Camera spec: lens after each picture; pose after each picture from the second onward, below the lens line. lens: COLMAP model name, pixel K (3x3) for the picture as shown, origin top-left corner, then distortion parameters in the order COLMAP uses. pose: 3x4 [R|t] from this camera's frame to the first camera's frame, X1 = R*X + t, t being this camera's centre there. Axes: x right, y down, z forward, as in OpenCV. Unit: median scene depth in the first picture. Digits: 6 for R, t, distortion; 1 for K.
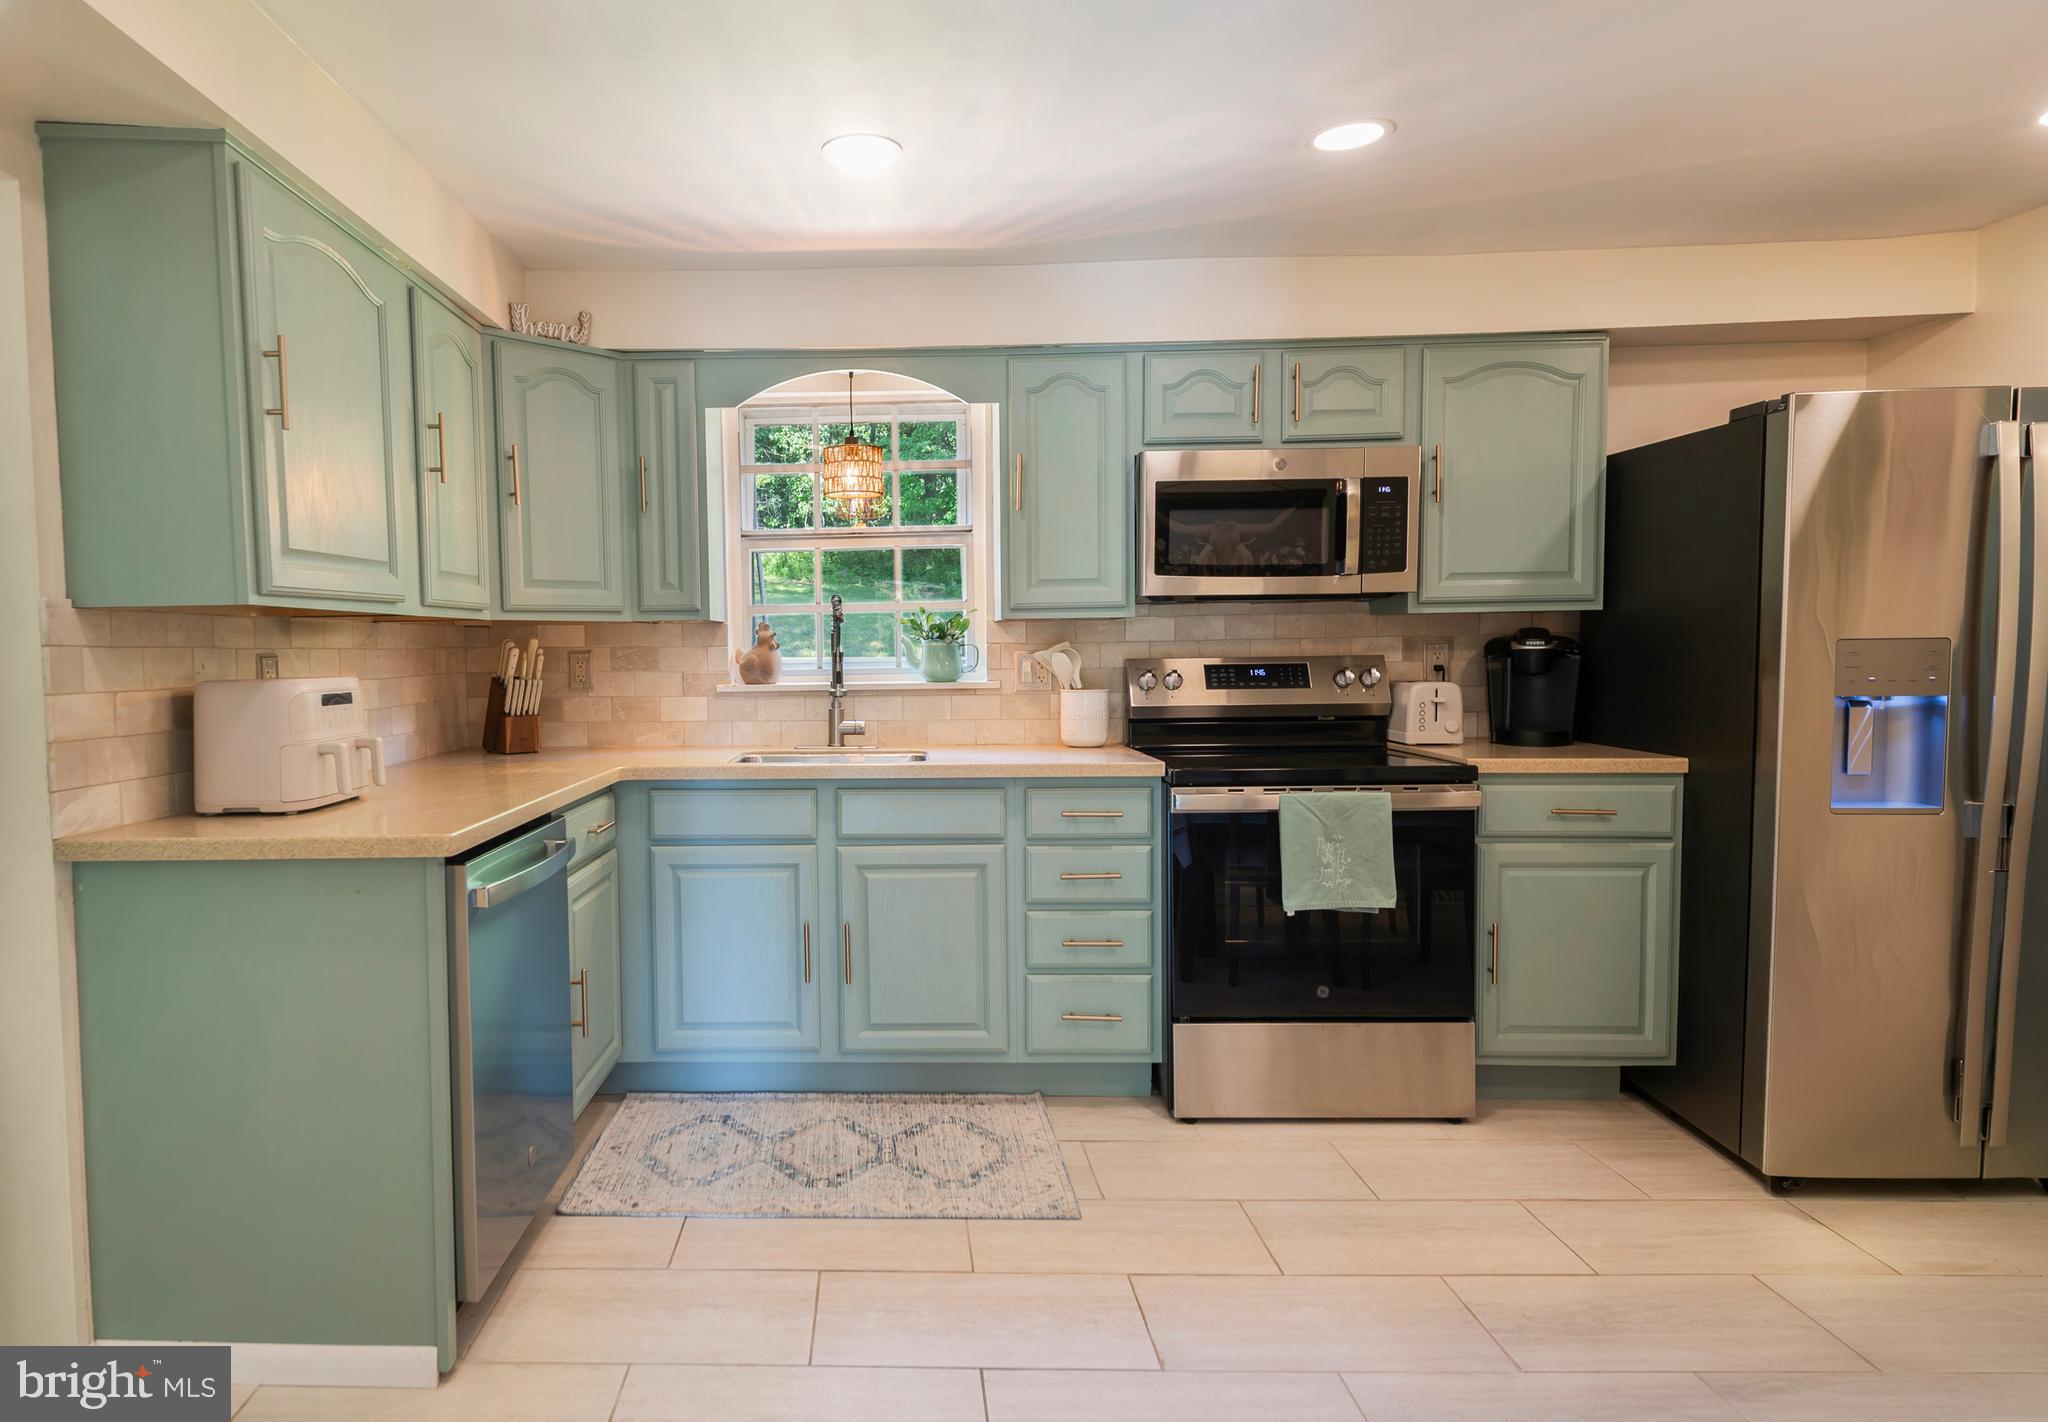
lens RADIAL K [[1112.6, 0, 895.7], [0, 1112.6, 712.1], [0, 0, 1]] dist [0.013080, -0.000572]
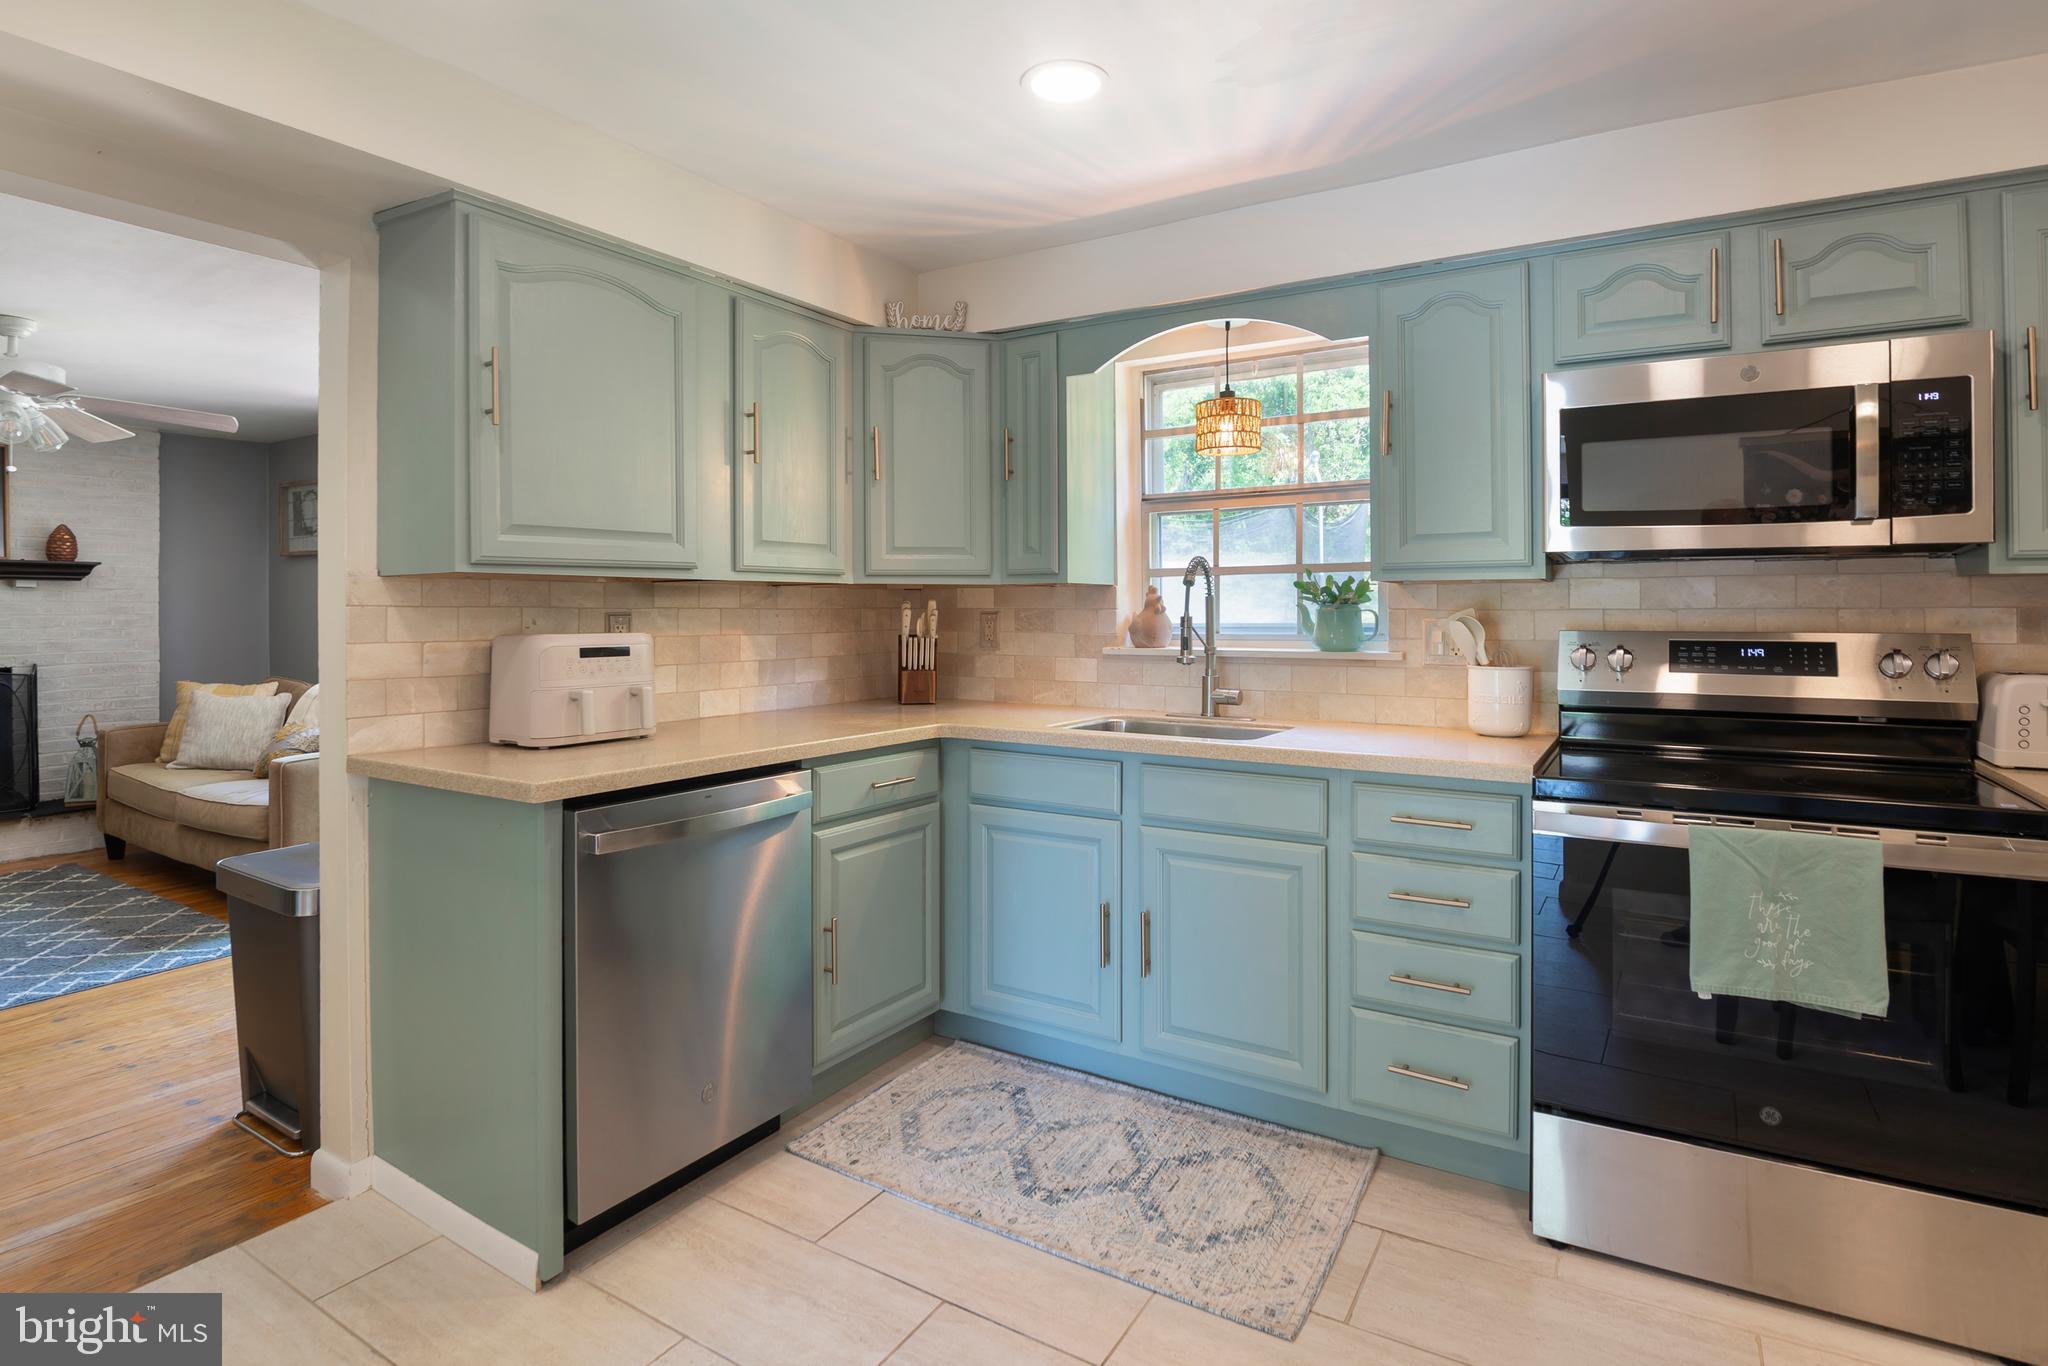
lens RADIAL K [[996.2, 0, 1013.9], [0, 996.2, 607.2], [0, 0, 1]] dist [-0.013307, -0.001450]
pose [[0.870804, 0.011038, -0.491506, 0.263293], [-0.039199, 0.998124, -0.047033, -0.018321], [0.490065, 0.060224, 0.869603, 0.210850]]
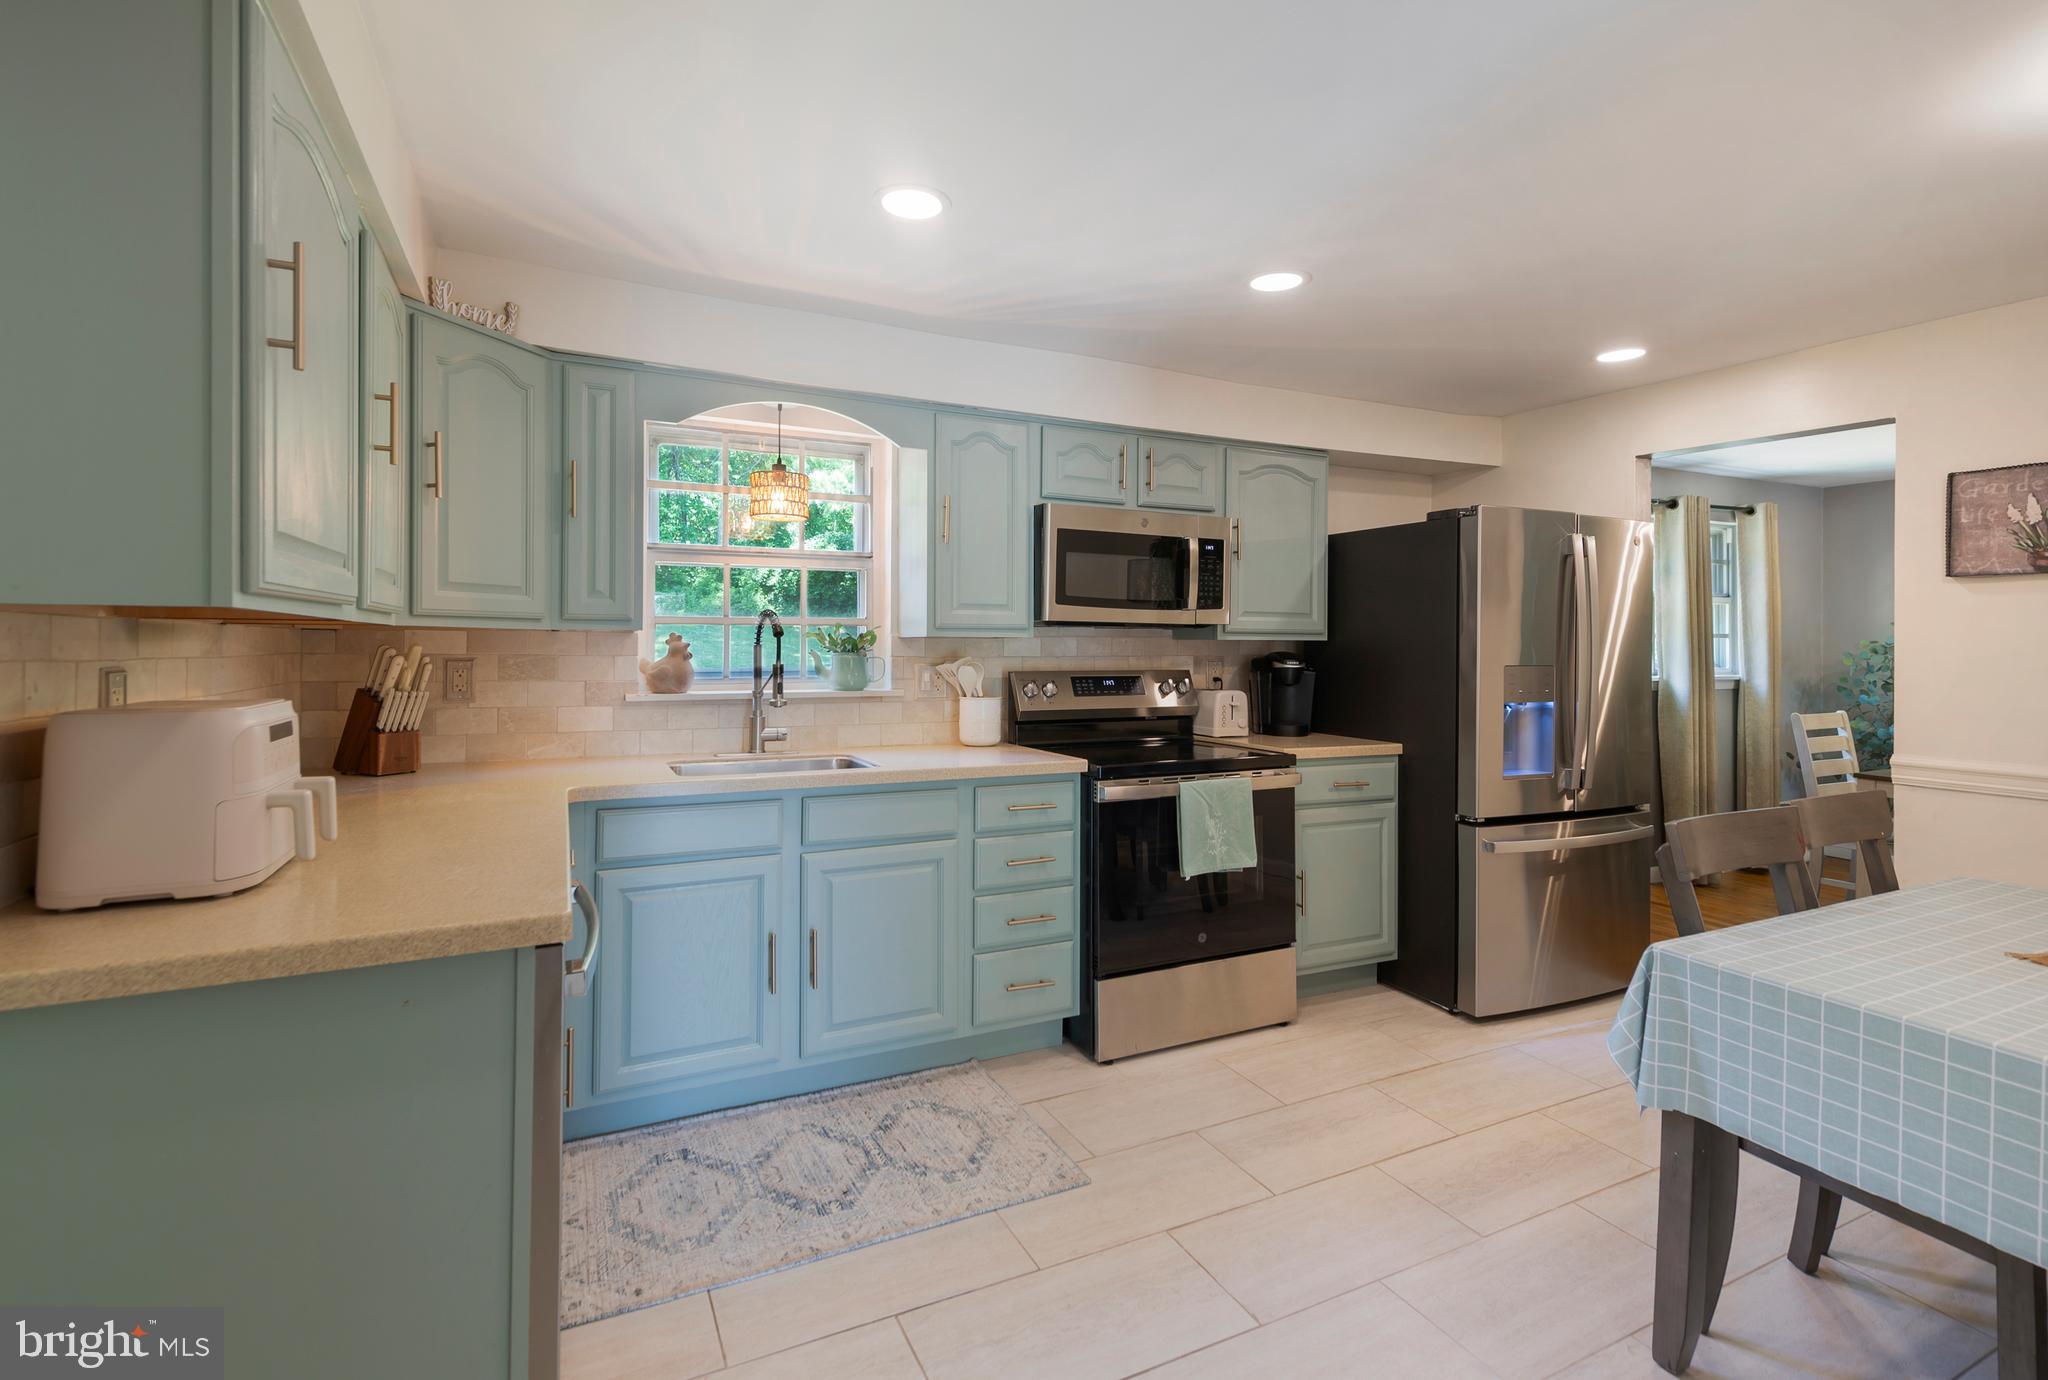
lens RADIAL K [[864.5, 0, 1017.1], [0, 864.5, 646.5], [0, 0, 1]] dist [0.011100, -0.002258]
pose [[0.897734, 0.017898, 0.440175, -0.230002], [0.009600, 0.998142, -0.060164, -0.021017], [-0.440434, 0.058237, 0.895894, 0.181772]]
